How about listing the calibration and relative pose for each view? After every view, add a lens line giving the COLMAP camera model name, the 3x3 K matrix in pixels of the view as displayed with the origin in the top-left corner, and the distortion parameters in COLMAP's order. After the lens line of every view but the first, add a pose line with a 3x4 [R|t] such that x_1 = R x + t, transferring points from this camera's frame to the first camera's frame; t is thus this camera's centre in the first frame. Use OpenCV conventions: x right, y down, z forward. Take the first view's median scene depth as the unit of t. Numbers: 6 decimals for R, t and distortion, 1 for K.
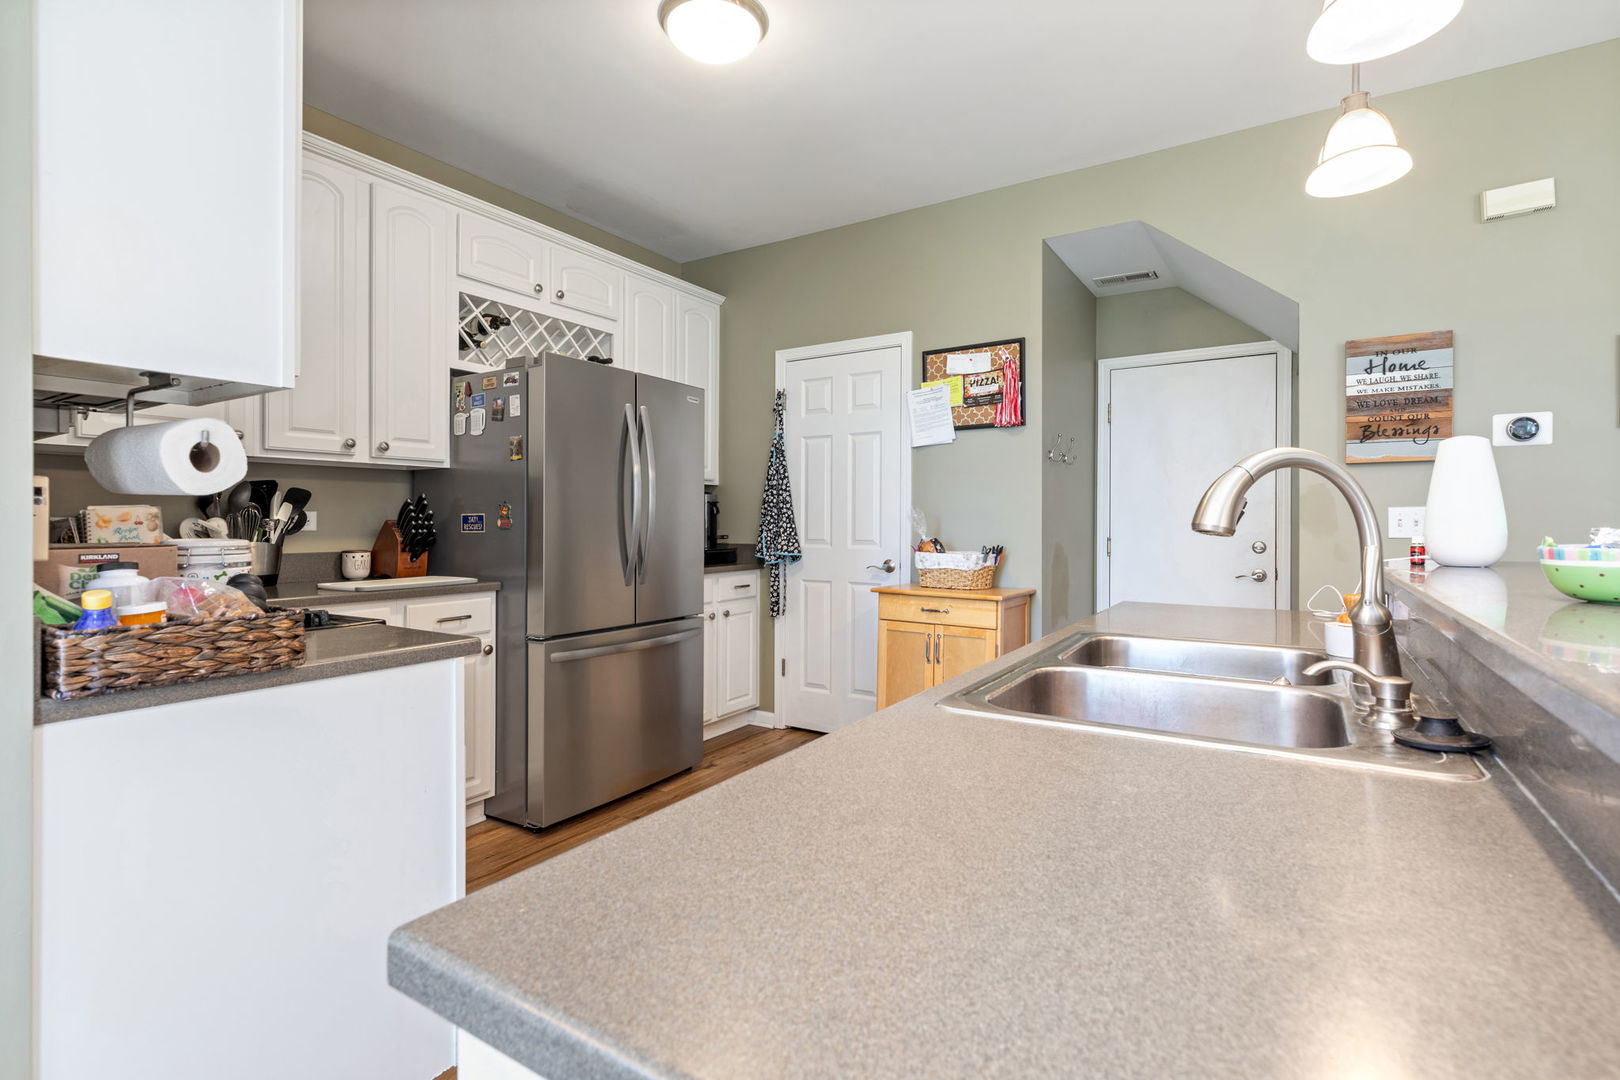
lens RADIAL K [[760.7, 0, 833.1], [0, 760.7, 515.6], [0, 0, 1]] dist [0.006912, -0.005039]
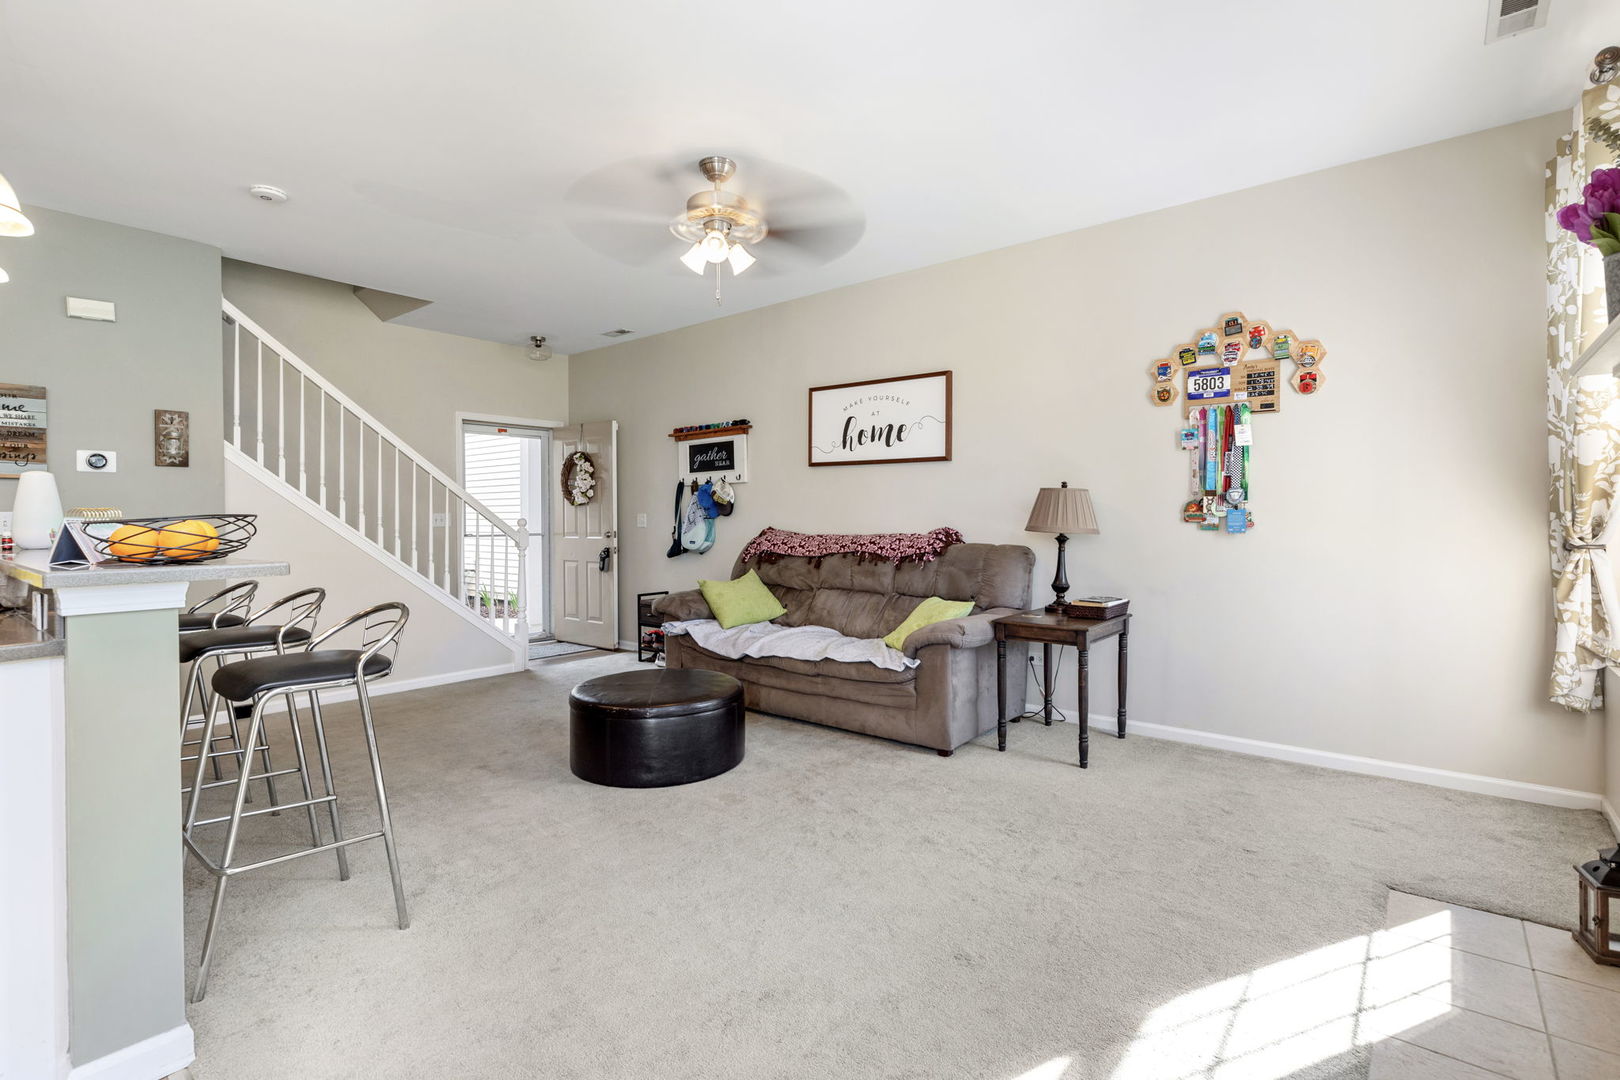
lens RADIAL K [[760.7, 0, 788.3], [0, 760.7, 534.4], [0, 0, 1]] dist [0.006912, -0.005039]
pose [[0.157619, -0.020640, 0.987284, -0.320461], [-0.003176, 0.999766, 0.021408, -0.003944], [-0.987495, -0.006510, 0.157517, -0.504569]]
